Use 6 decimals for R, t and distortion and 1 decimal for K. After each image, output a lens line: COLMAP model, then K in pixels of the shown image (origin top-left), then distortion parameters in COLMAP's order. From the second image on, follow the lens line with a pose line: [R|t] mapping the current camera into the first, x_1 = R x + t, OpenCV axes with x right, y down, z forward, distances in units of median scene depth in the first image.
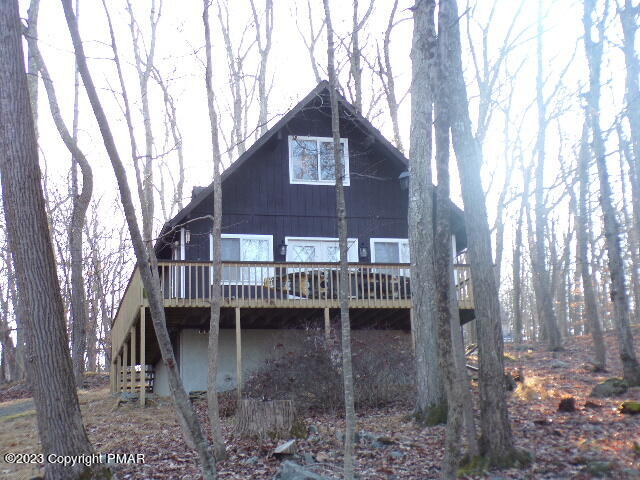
lens RADIAL K [[1057.2, 0, 320.0], [0, 1057.2, 240.0], [0, 0, 1]] dist [0.479454, -0.023668]
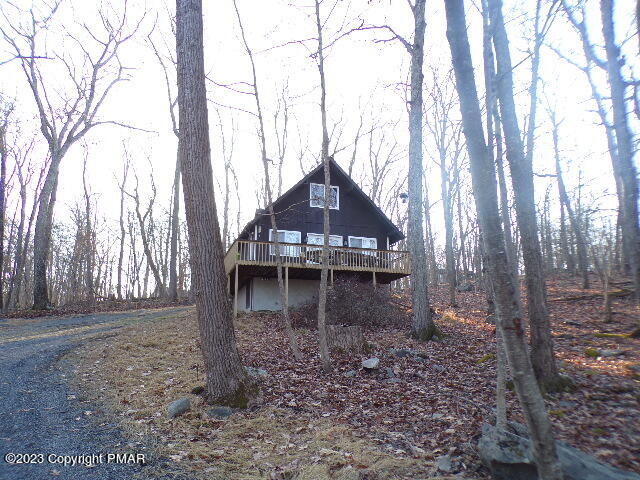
lens RADIAL K [[435.8, 0, 319.8], [0, 435.8, 246.6], [0, 0, 1]] dist [-0.008190, 0.005819]
pose [[0.996500, 0.050061, 0.066944, -0.064933], [-0.050490, 0.998713, 0.004726, 0.018420], [-0.066622, -0.008090, 0.997746, 0.199639]]
